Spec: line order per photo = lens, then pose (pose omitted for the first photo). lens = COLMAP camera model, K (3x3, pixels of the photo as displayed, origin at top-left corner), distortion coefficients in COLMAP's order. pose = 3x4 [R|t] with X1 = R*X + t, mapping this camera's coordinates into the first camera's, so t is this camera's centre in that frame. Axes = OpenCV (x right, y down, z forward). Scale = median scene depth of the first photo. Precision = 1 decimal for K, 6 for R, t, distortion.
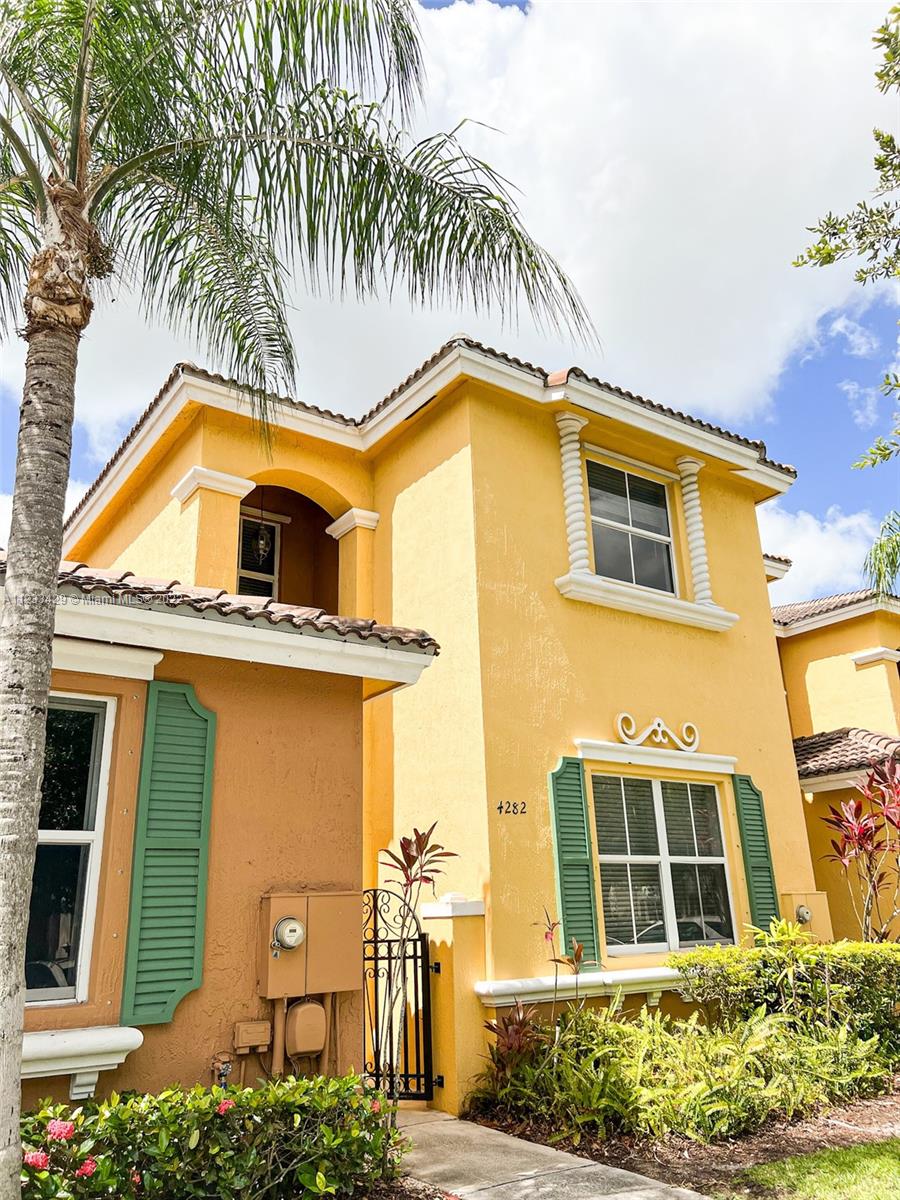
lens RADIAL K [[923.4, 0, 439.0], [0, 923.4, 601.9], [0, 0, 1]] dist [0.034803, -0.007525]
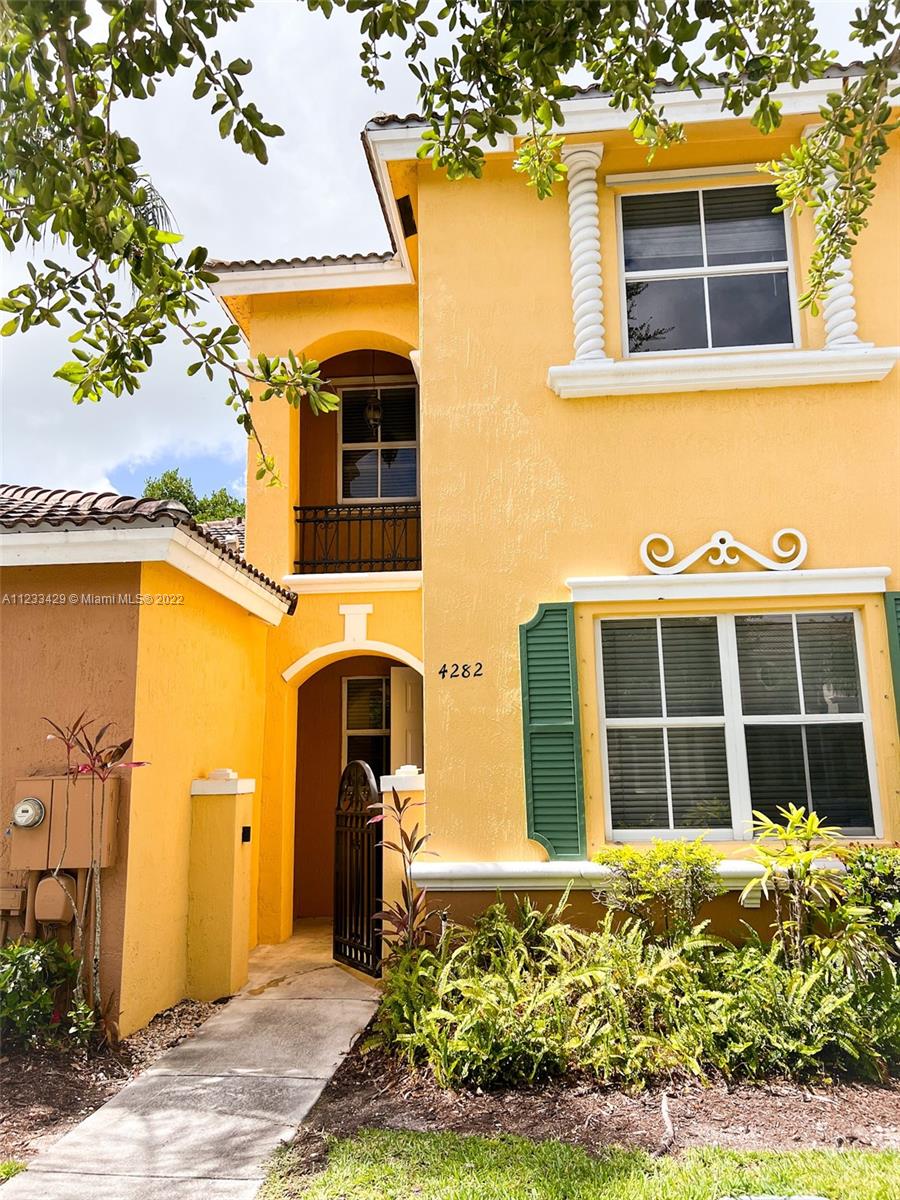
lens RADIAL K [[923.4, 0, 445.5], [0, 923.4, 606.6], [0, 0, 1]] dist [0.034803, -0.007525]
pose [[0.761683, -0.099529, -0.640260, 0.548158], [0.204843, 0.974442, 0.092212, 0.074028], [0.614718, -0.201389, 0.762603, 0.313563]]
